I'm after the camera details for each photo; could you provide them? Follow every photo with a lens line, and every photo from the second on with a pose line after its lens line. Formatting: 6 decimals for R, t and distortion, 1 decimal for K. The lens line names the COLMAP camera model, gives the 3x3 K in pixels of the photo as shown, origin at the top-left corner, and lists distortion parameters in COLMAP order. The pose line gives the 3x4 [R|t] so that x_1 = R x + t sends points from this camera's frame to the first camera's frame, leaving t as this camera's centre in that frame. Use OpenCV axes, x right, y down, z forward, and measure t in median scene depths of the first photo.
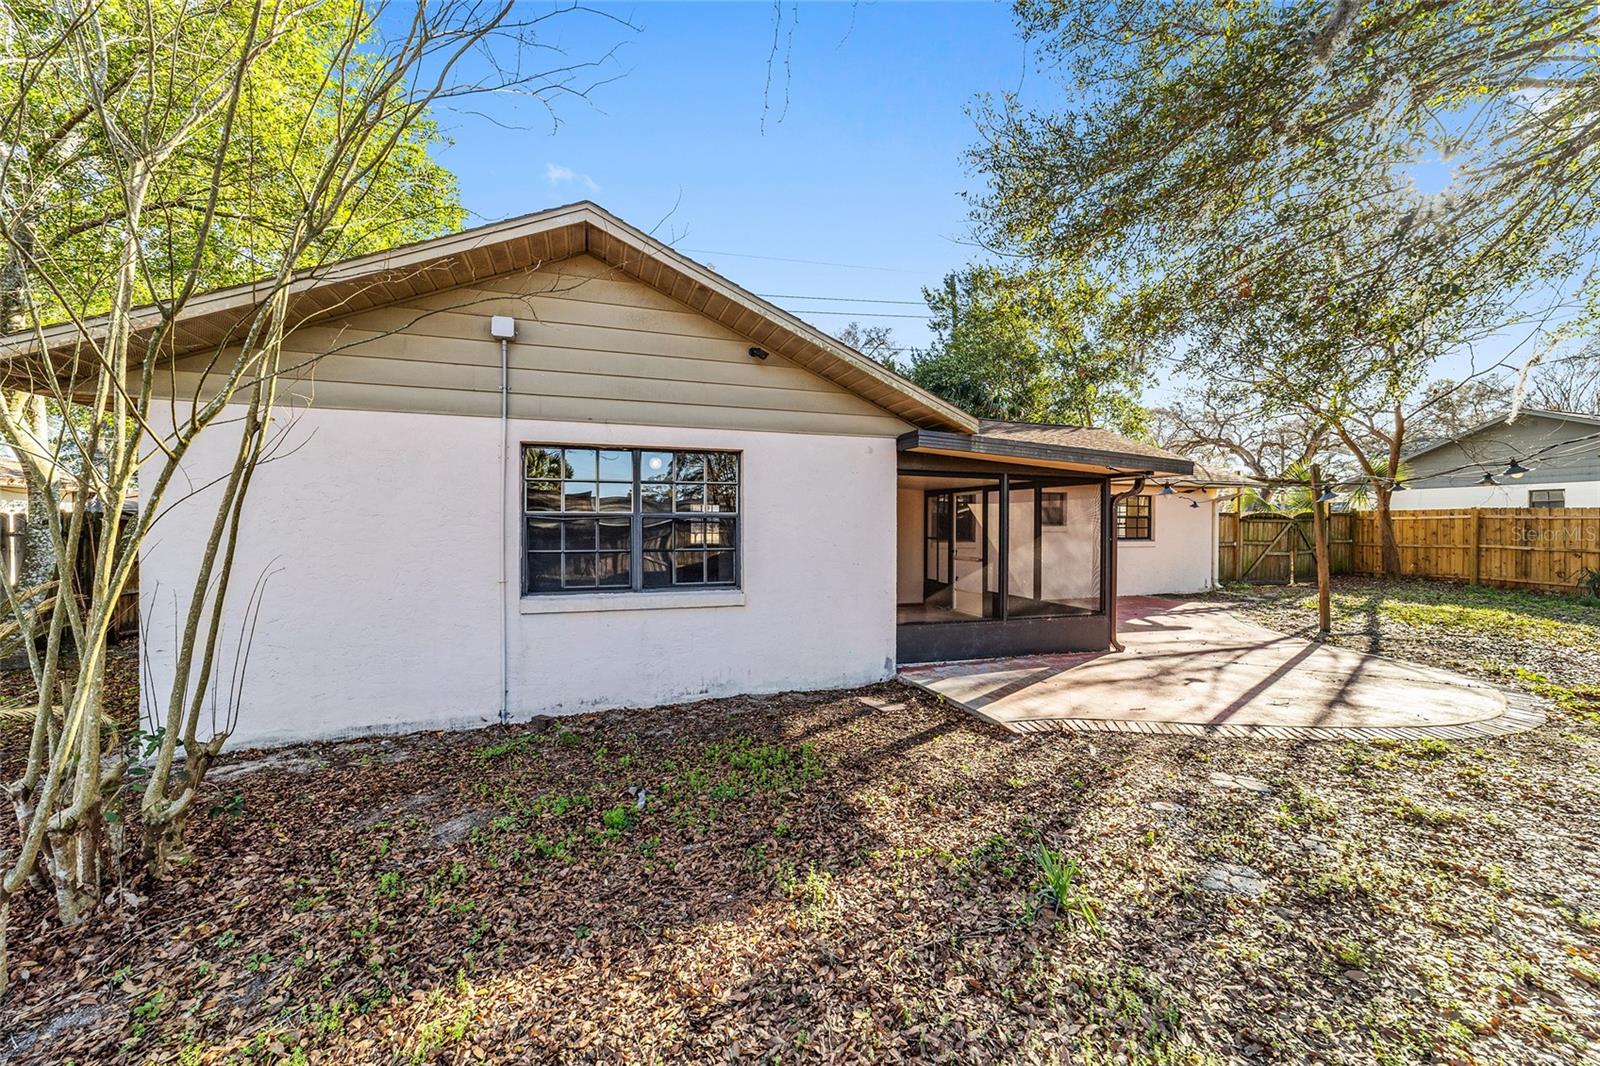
lens RADIAL K [[616.0, 0, 795.3], [0, 616.0, 529.3], [0, 0, 1]] dist [-0.001764, 0.000302]
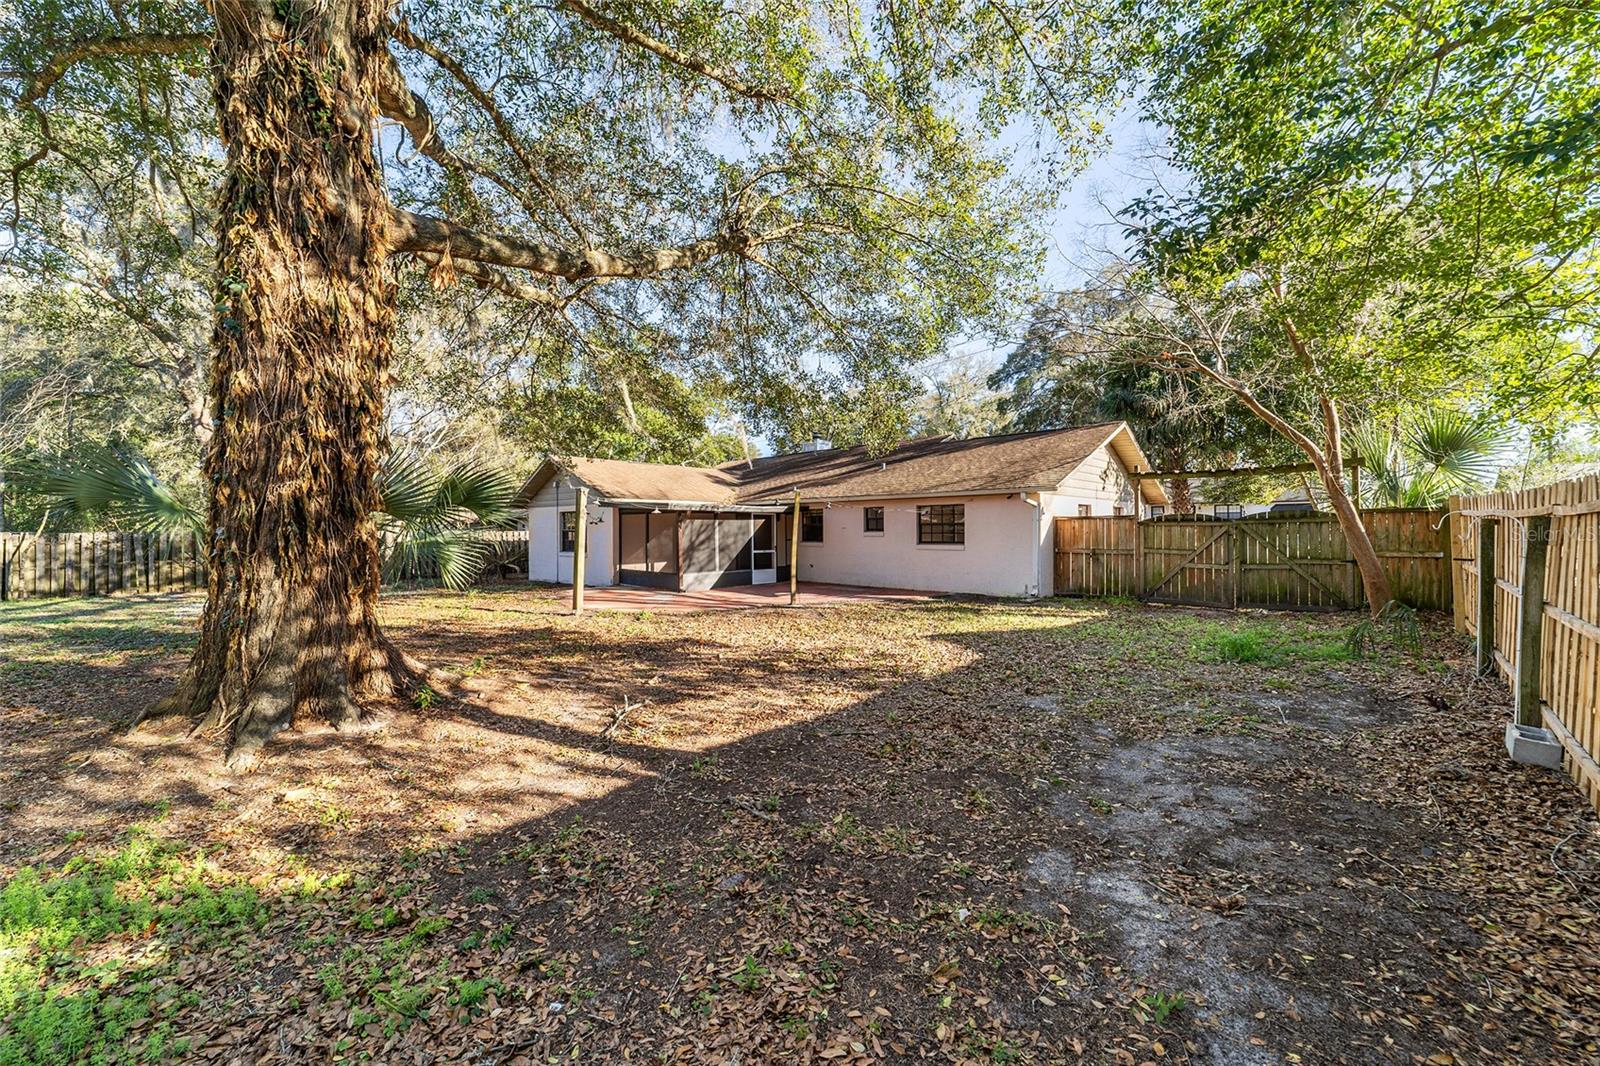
lens RADIAL K [[616.0, 0, 795.3], [0, 616.0, 529.3], [0, 0, 1]] dist [-0.001764, 0.000302]
pose [[0.446531, -0.008020, -0.894732, 3.696107], [-0.001289, 0.999953, -0.009607, 0.002568], [0.894767, 0.005443, 0.446500, 0.598784]]
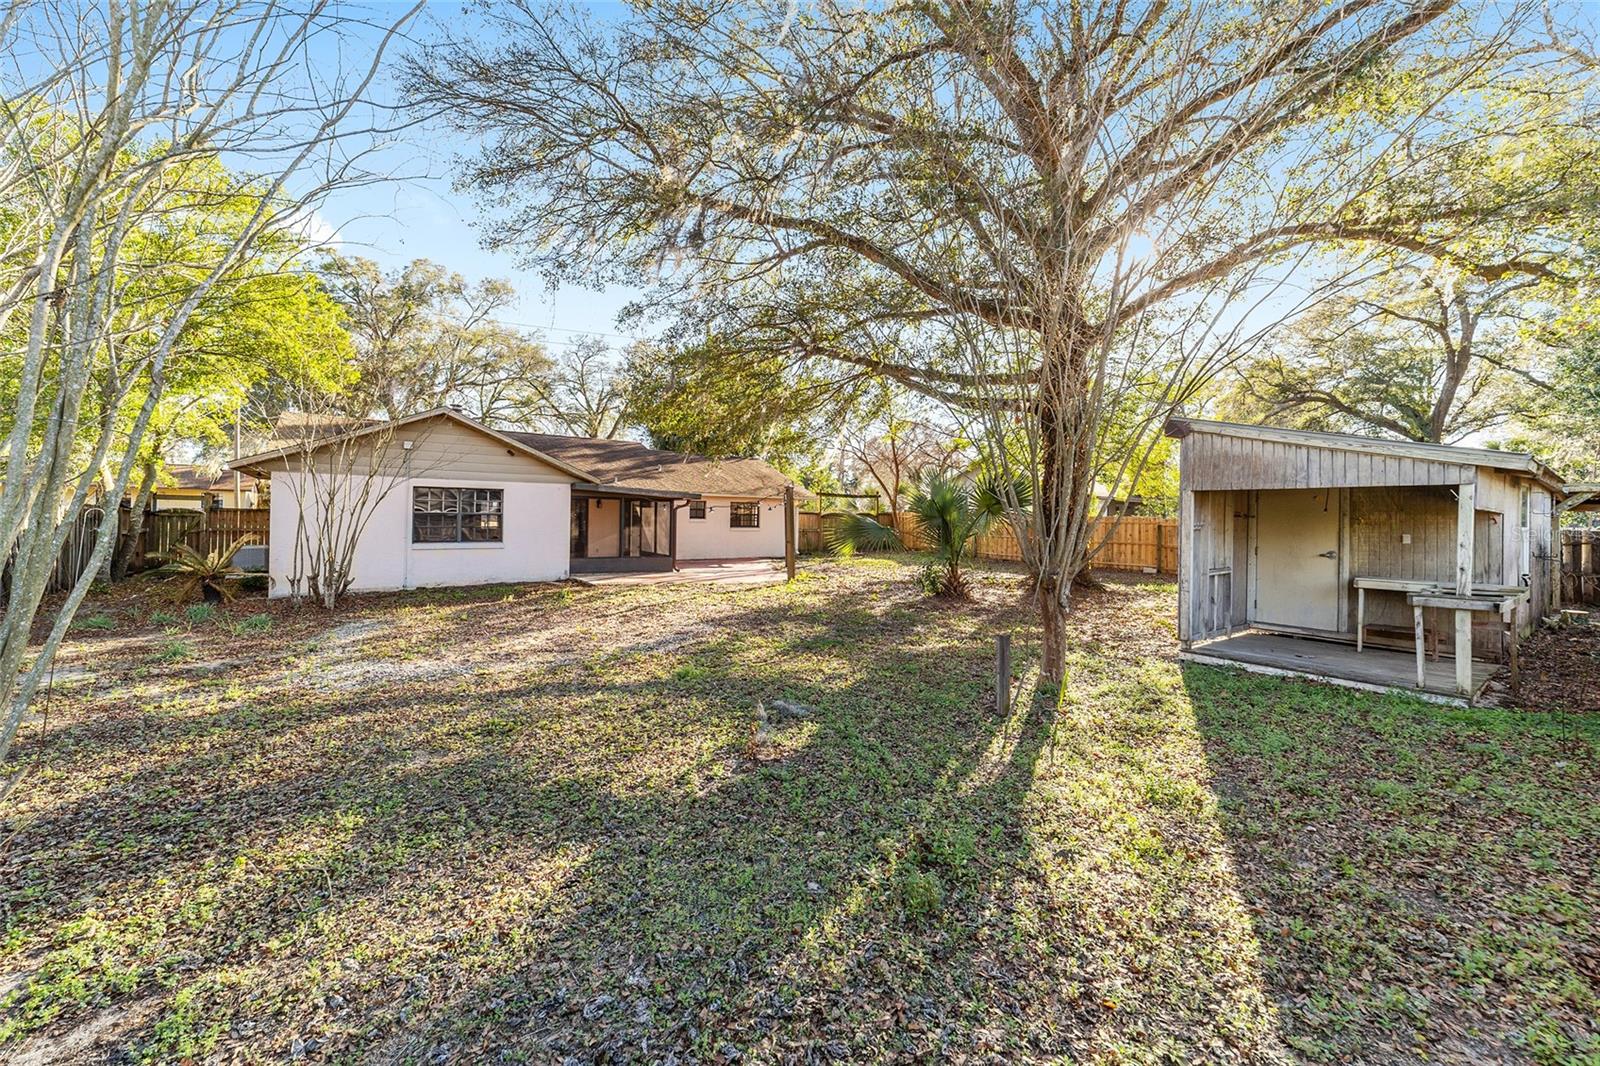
lens RADIAL K [[616.0, 0, 795.3], [0, 616.0, 529.3], [0, 0, 1]] dist [-0.001764, 0.000302]
pose [[0.957762, 0.004955, 0.287520, 0.390871], [-0.009271, 0.999864, 0.013651, -0.005779], [-0.287413, -0.015740, 0.957677, -2.071602]]
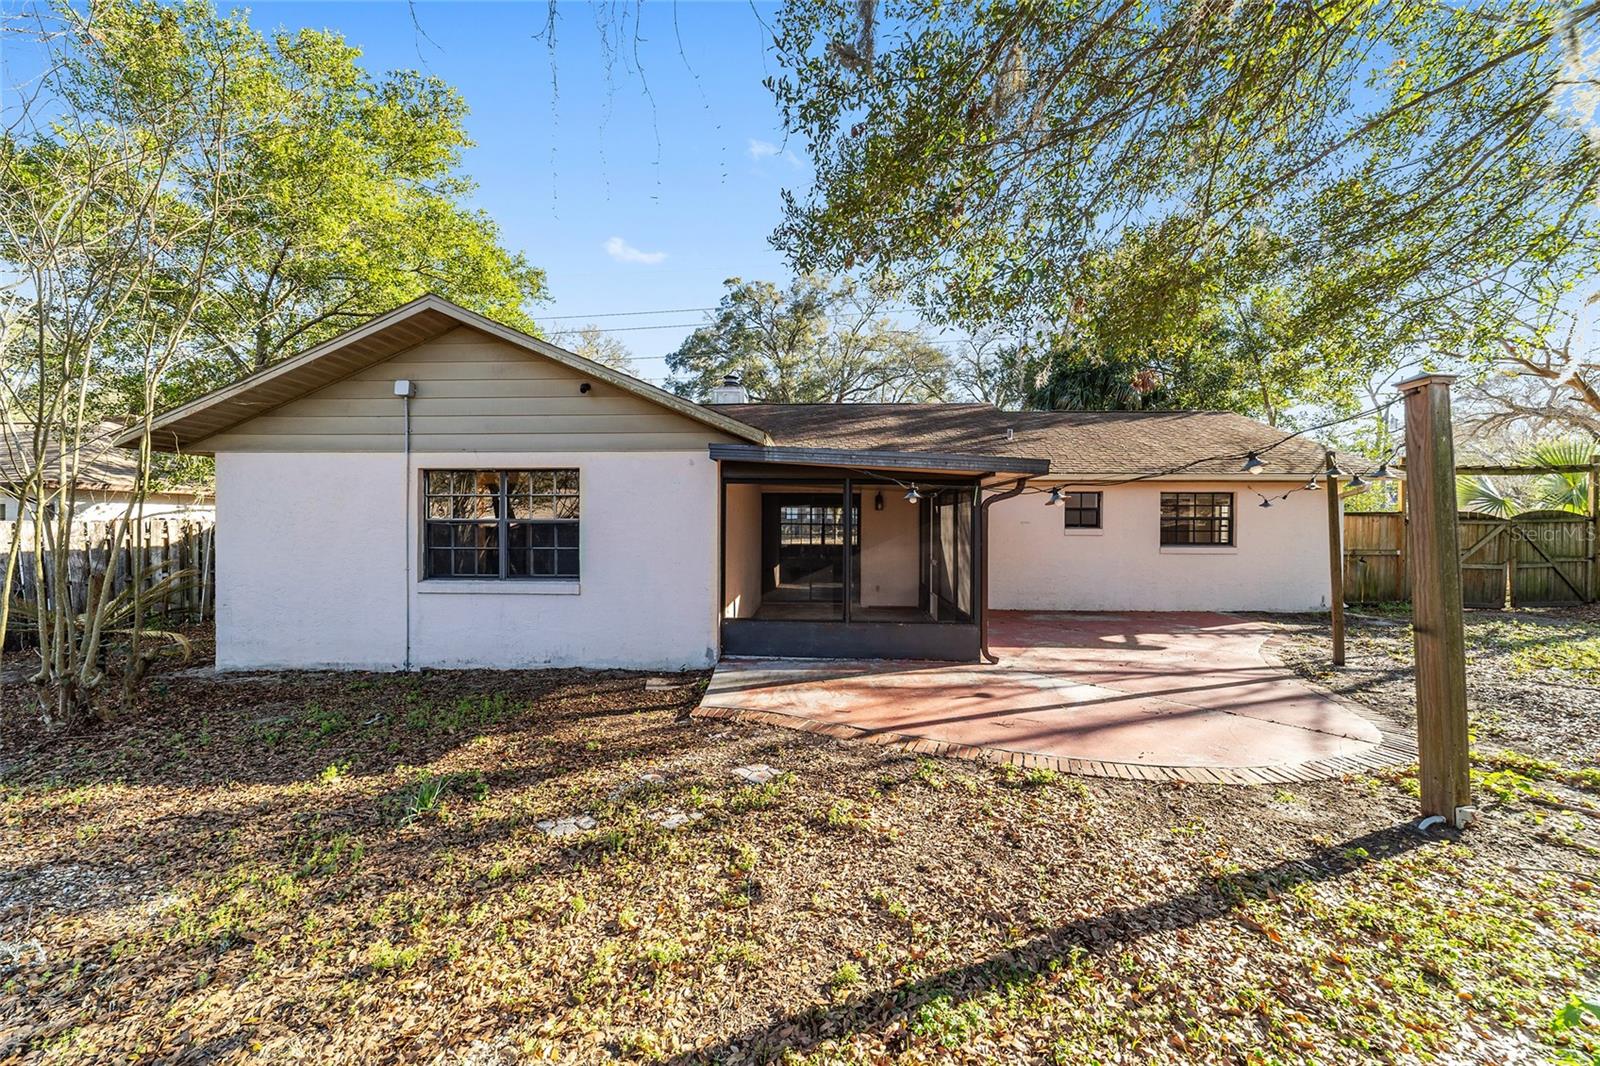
lens RADIAL K [[616.0, 0, 795.3], [0, 616.0, 529.3], [0, 0, 1]] dist [-0.001764, 0.000302]
pose [[0.930037, 0.003300, -0.367451, 0.856525], [-0.003320, 0.999994, 0.000577, -0.009124], [0.367450, 0.000684, 0.930043, 0.022103]]
